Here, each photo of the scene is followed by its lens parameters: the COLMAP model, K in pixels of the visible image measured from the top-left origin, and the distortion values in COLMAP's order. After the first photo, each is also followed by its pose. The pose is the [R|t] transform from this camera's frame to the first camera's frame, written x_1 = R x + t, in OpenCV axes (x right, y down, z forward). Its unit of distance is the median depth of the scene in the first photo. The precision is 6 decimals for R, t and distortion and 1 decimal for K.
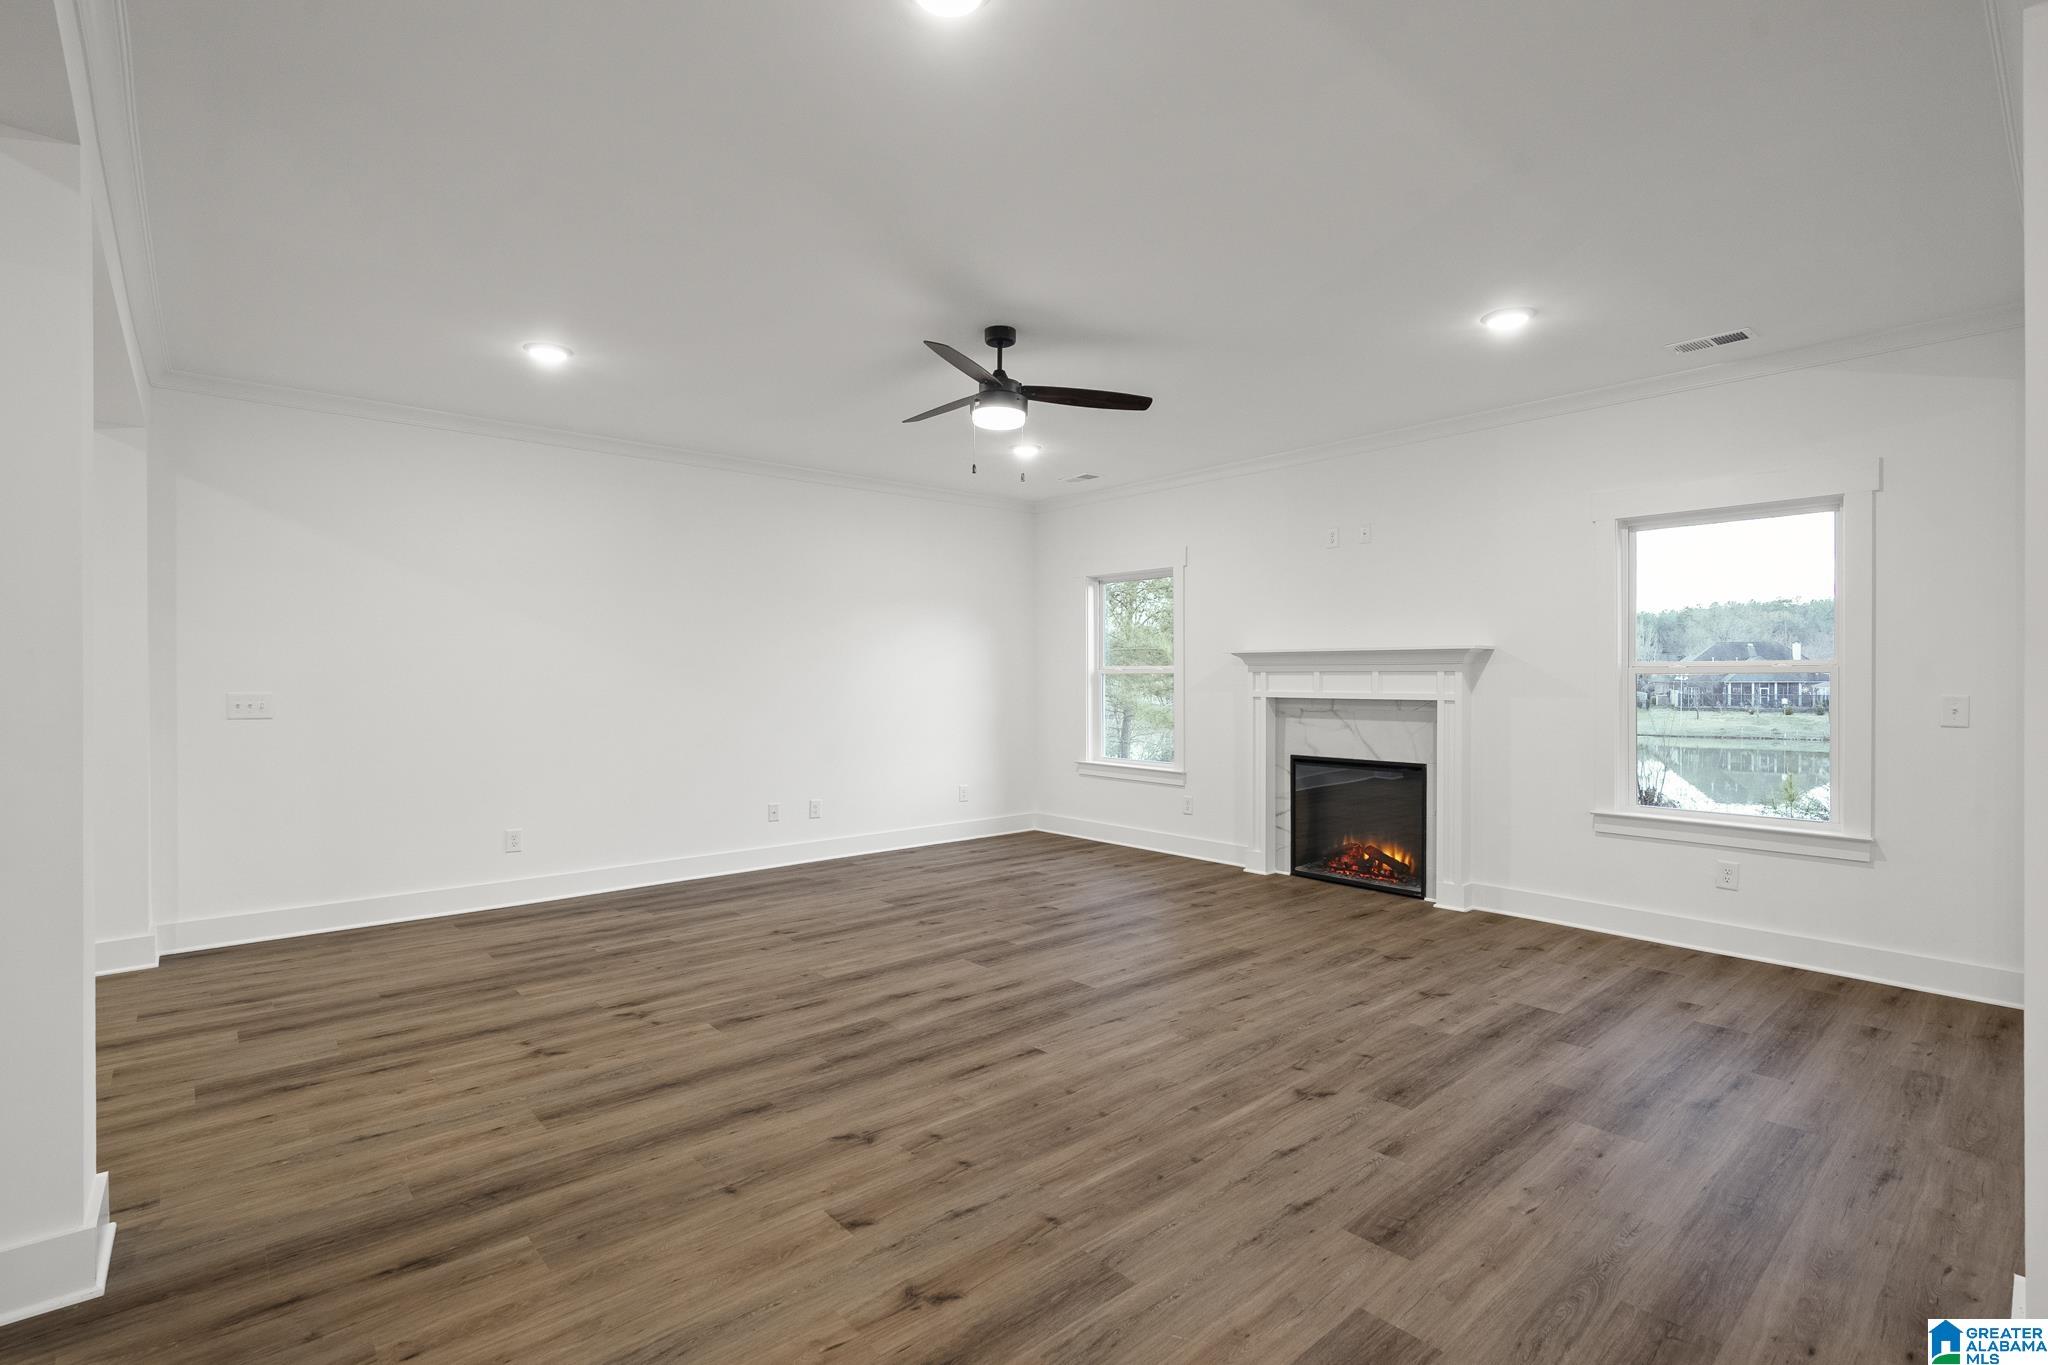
lens RADIAL K [[940.0, 0, 1027.8], [0, 940.0, 665.5], [0, 0, 1]] dist [-0.012642, 0.006254]
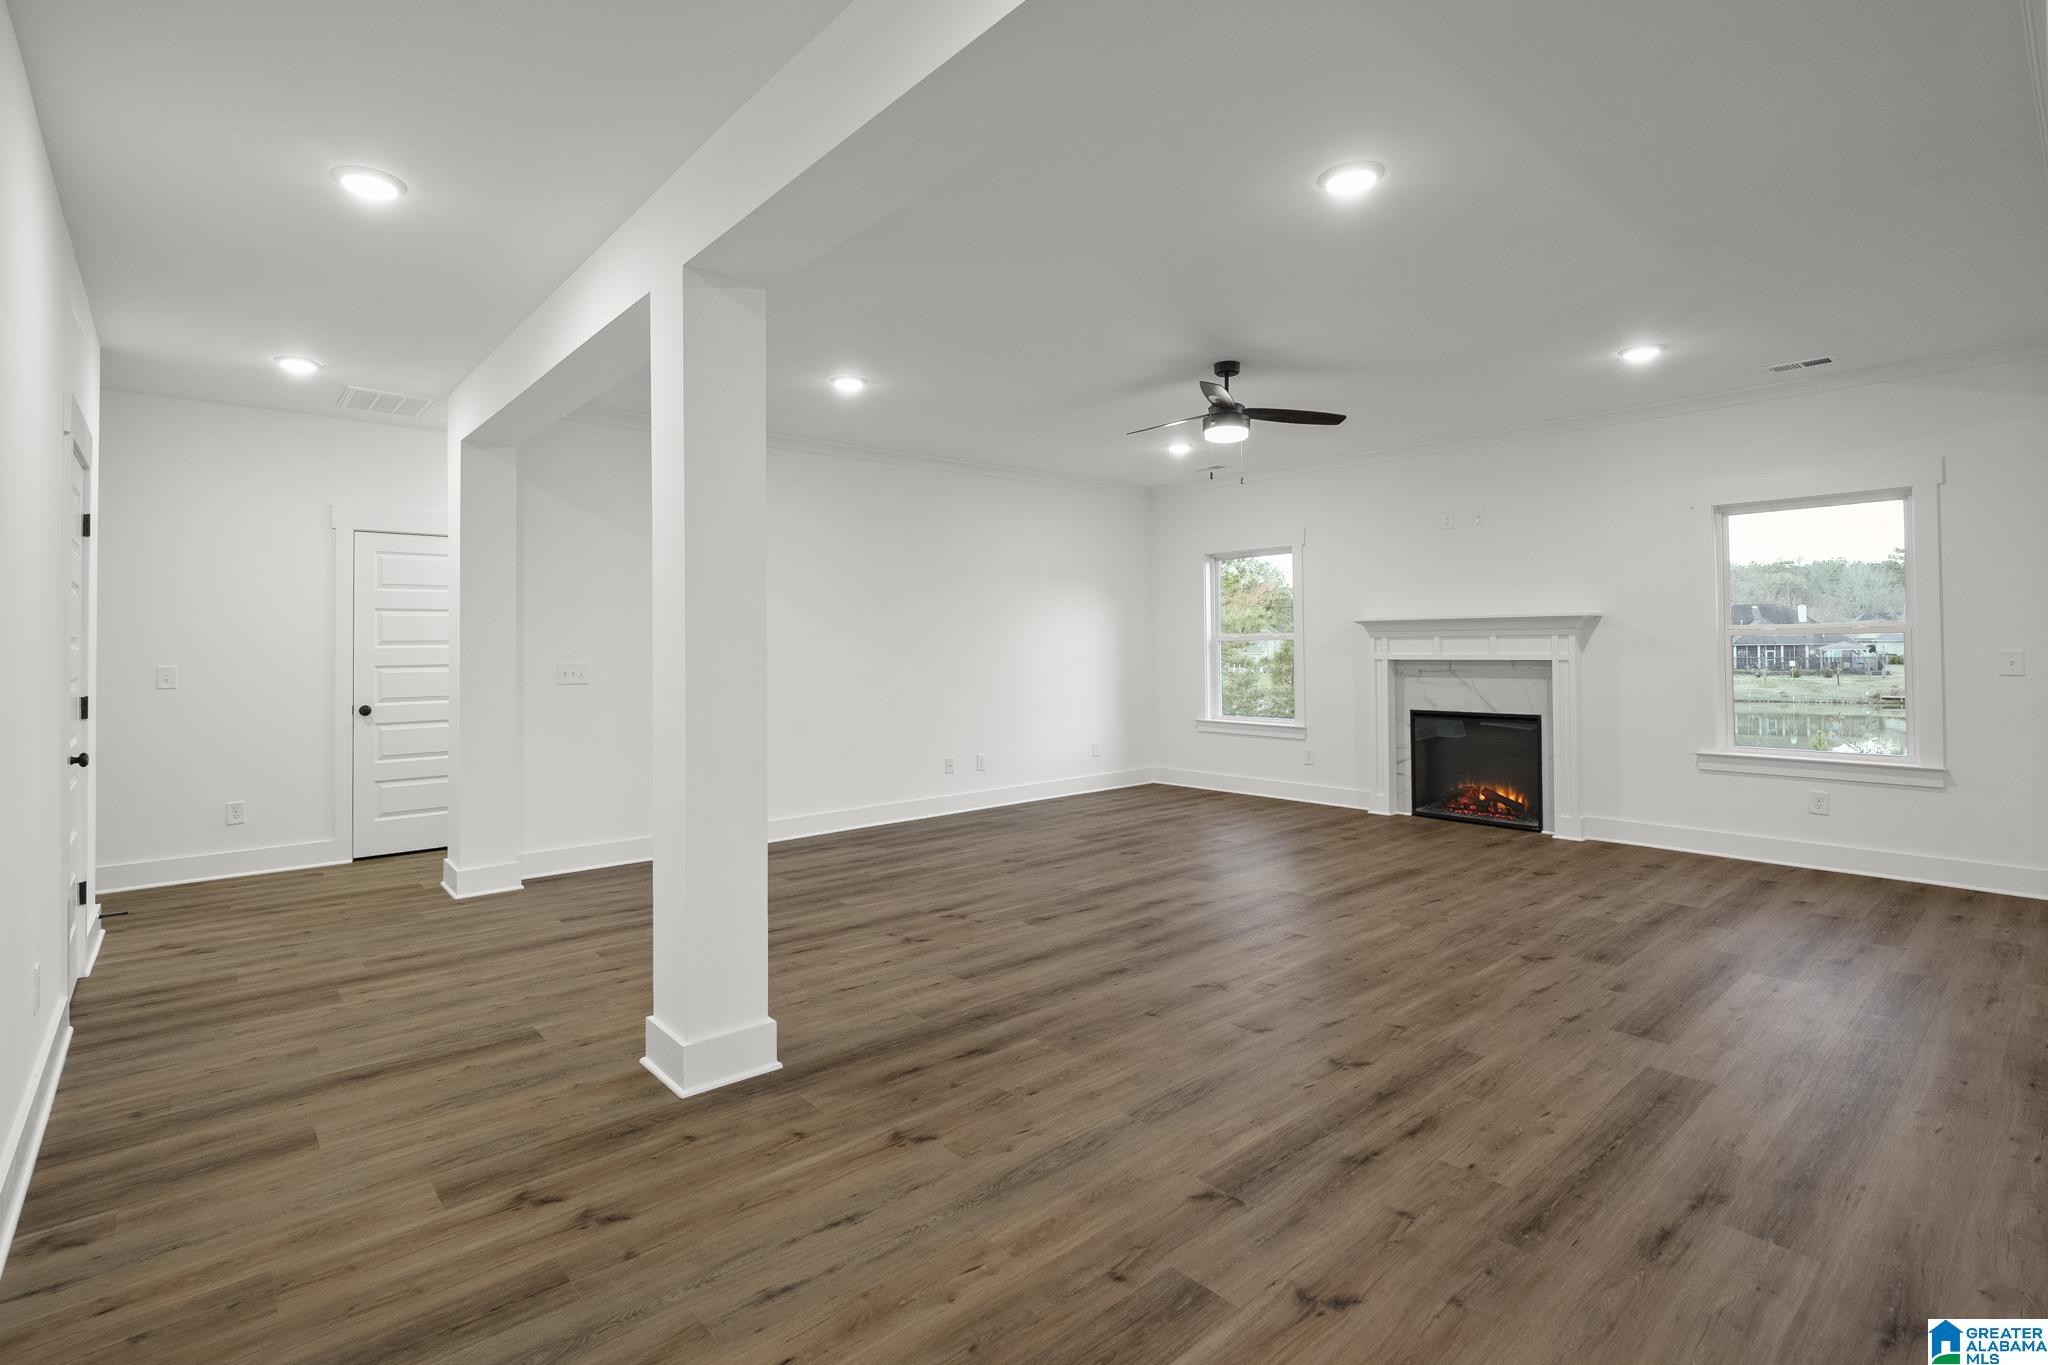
lens RADIAL K [[954.8, 0, 1001.6], [0, 954.8, 616.6], [0, 0, 1]] dist [-0.010266, 0.004861]
pose [[0.999919, -0.009814, -0.008126, -0.279454], [0.009652, 0.999757, -0.019806, -0.000051], [0.008318, 0.019726, 0.999771, -0.224459]]
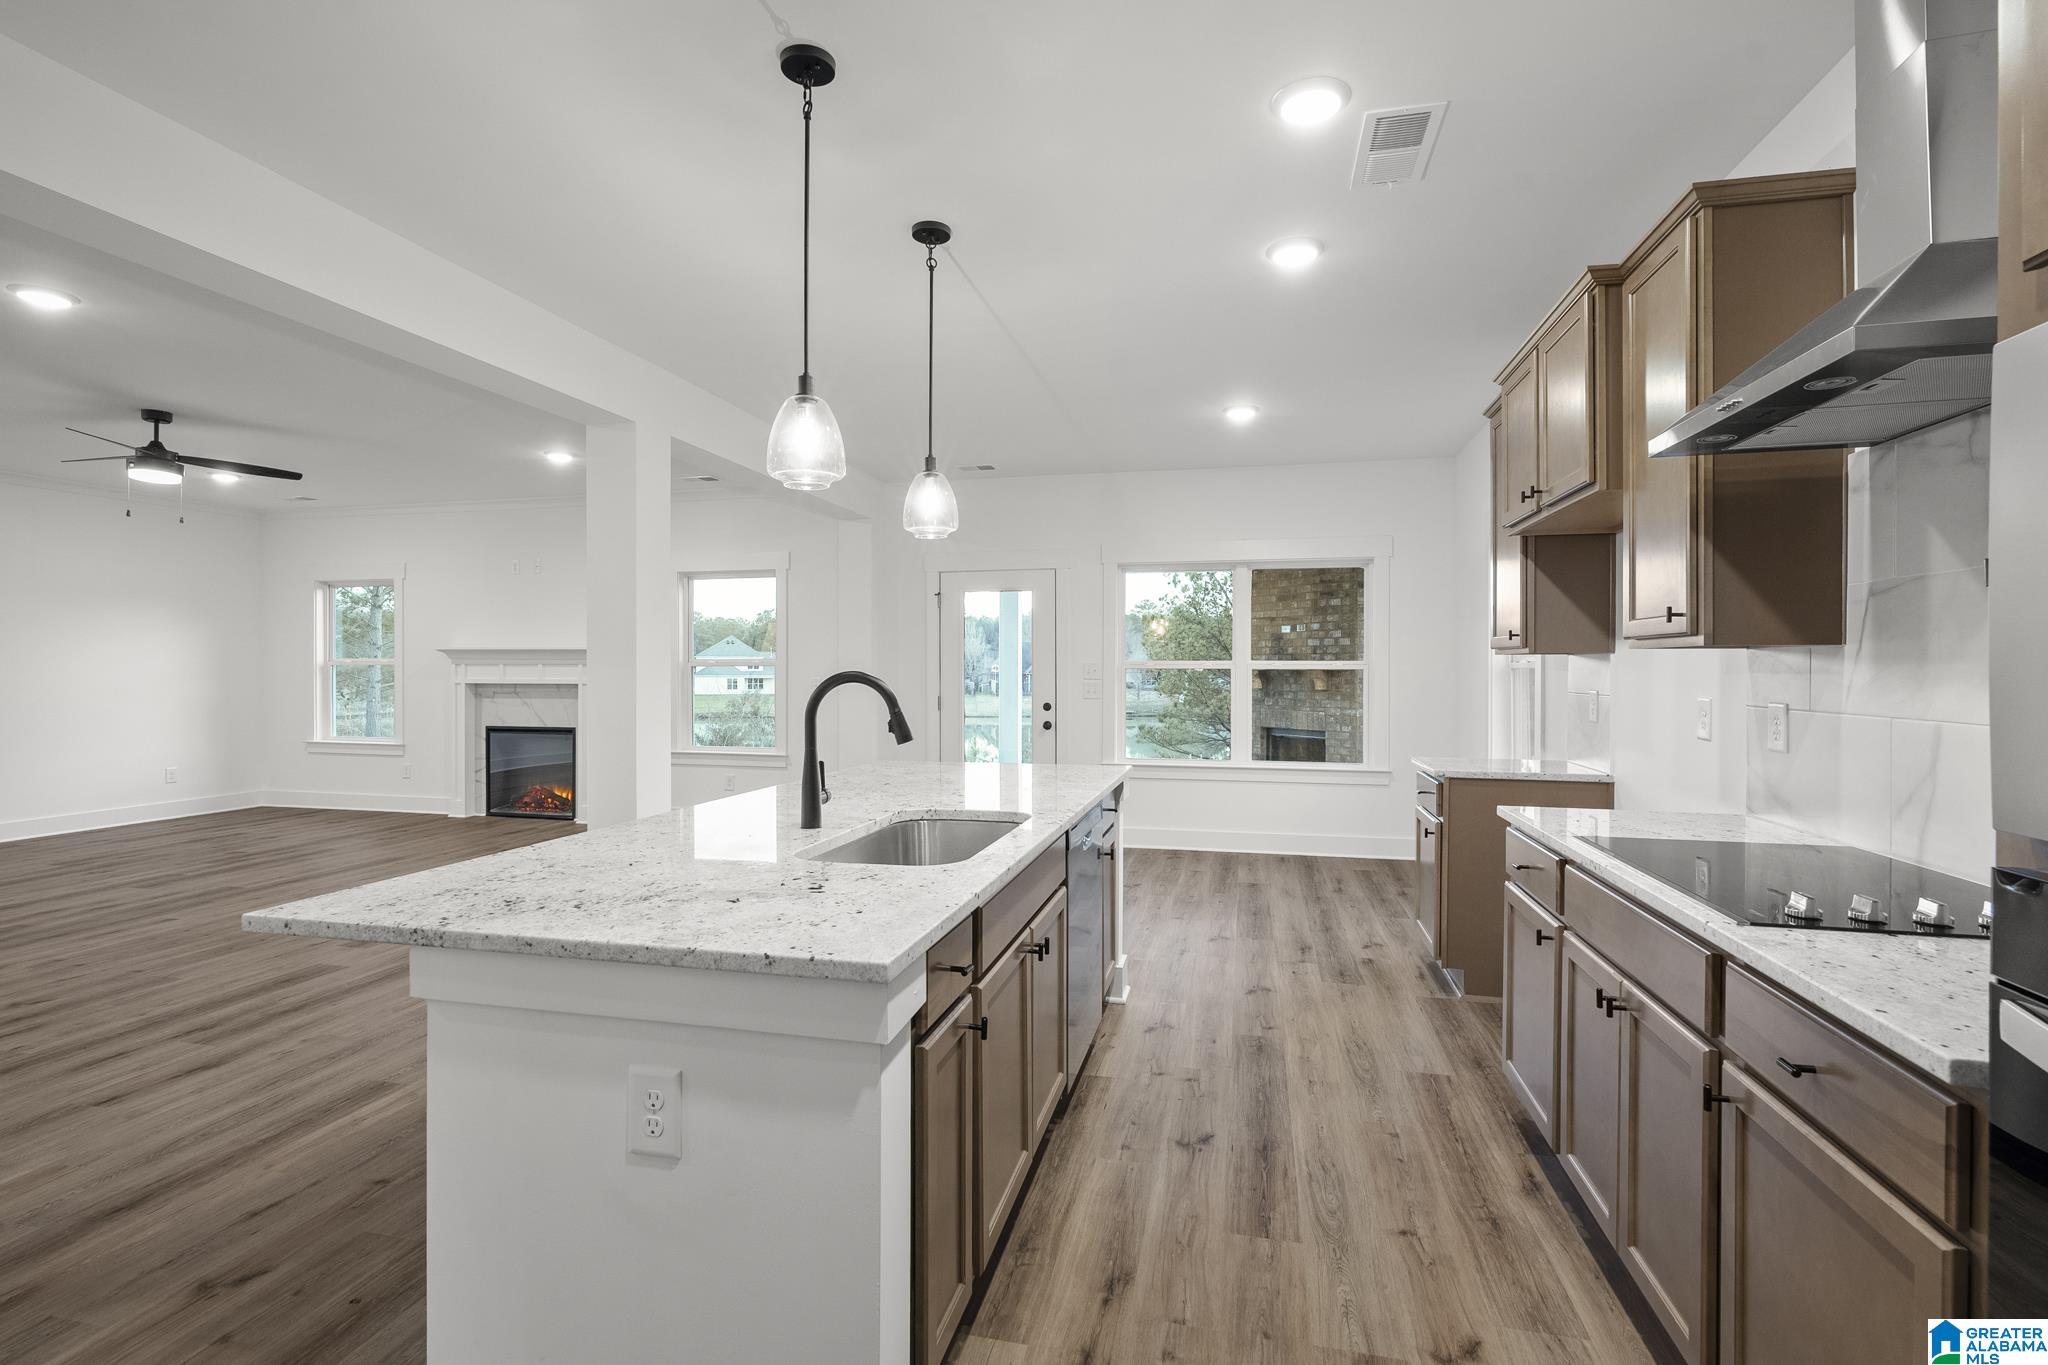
lens RADIAL K [[940.0, 0, 1027.8], [0, 940.0, 665.5], [0, 0, 1]] dist [-0.012642, 0.006254]
pose [[0.819236, 0.001830, 0.573454, 0.199323], [-0.006876, 0.999954, 0.006633, -0.006827], [-0.573416, -0.009377, 0.819211, -0.721942]]
